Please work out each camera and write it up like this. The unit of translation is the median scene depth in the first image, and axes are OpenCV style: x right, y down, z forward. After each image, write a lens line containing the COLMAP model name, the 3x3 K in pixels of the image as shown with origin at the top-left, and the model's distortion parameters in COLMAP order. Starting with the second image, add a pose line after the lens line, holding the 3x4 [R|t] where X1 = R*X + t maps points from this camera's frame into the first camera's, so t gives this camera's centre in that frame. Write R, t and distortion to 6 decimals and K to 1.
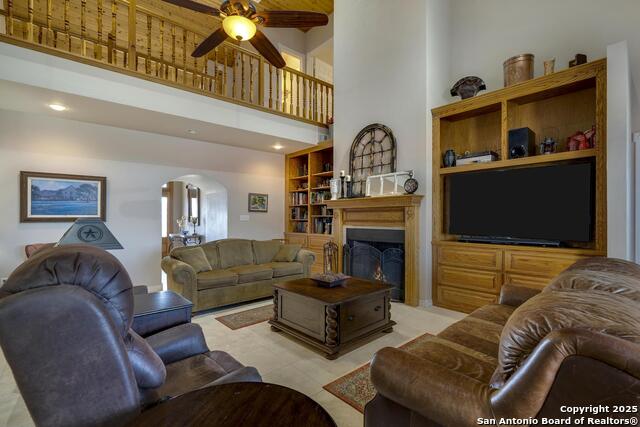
lens RADIAL K [[289.9, 0, 321.9], [0, 289.9, 219.4], [0, 0, 1]] dist [-0.002852, 0.000923]
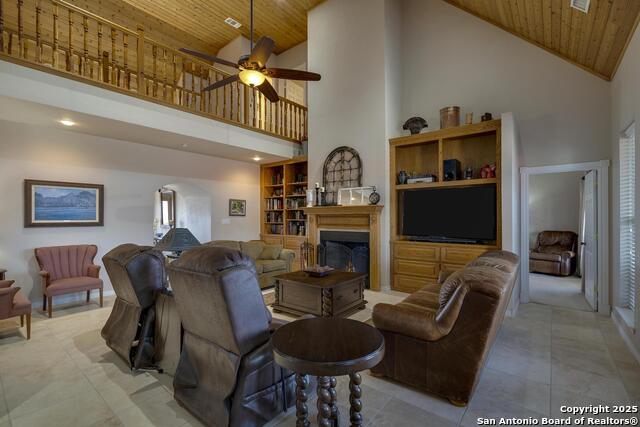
lens RADIAL K [[289.9, 0, 318.1], [0, 289.9, 215.7], [0, 0, 1]] dist [-0.002852, 0.000923]
pose [[0.986813, 0.002276, 0.161850, -0.145221], [-0.000337, 0.999928, -0.012009, -0.021048], [-0.161865, 0.011796, 0.986742, -0.227673]]
